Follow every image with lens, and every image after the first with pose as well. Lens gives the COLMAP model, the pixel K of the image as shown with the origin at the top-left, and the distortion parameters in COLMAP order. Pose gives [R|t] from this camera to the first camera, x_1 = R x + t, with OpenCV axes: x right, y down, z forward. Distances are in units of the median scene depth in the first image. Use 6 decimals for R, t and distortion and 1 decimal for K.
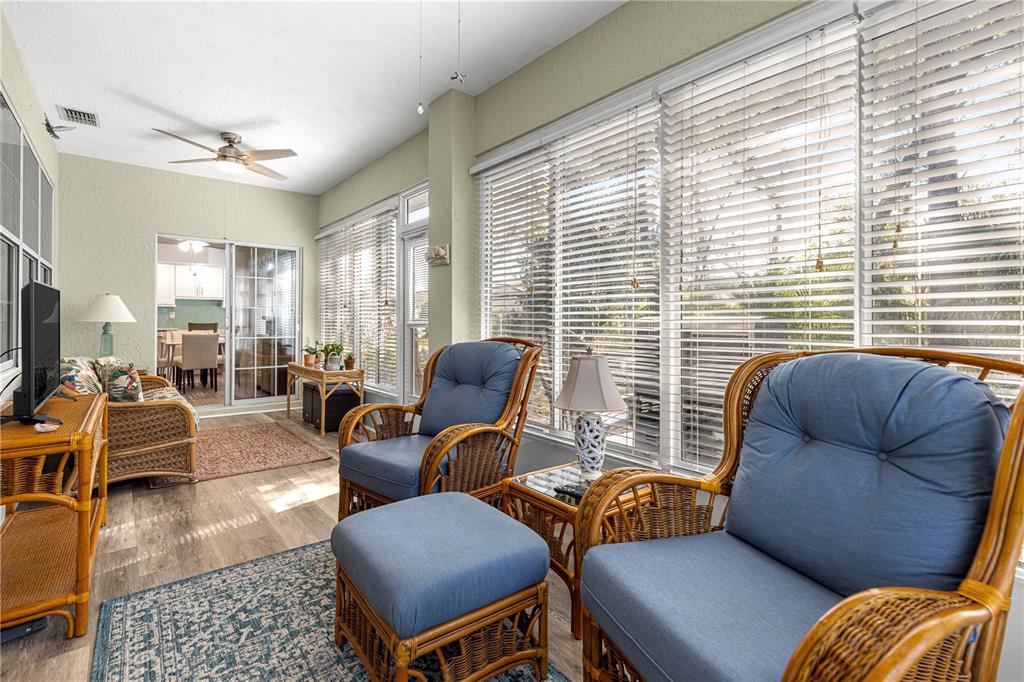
lens RADIAL K [[464.6, 0, 512.9], [0, 464.6, 332.9], [0, 0, 1]] dist [0.004485, 0.000471]
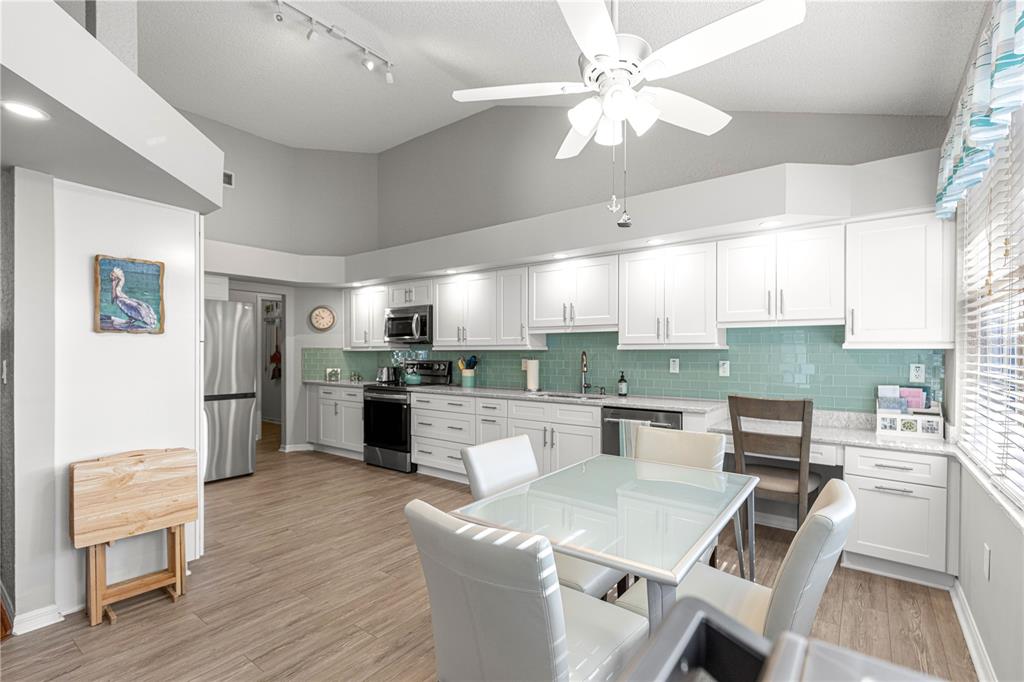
lens RADIAL K [[464.6, 0, 512.5], [0, 464.6, 348.2], [0, 0, 1]] dist [0.004485, 0.000471]
pose [[0.218520, -0.006025, -0.975814, -0.368013], [-0.007876, 0.999937, -0.007937, -0.051868], [0.975801, 0.009420, 0.218459, 0.728262]]
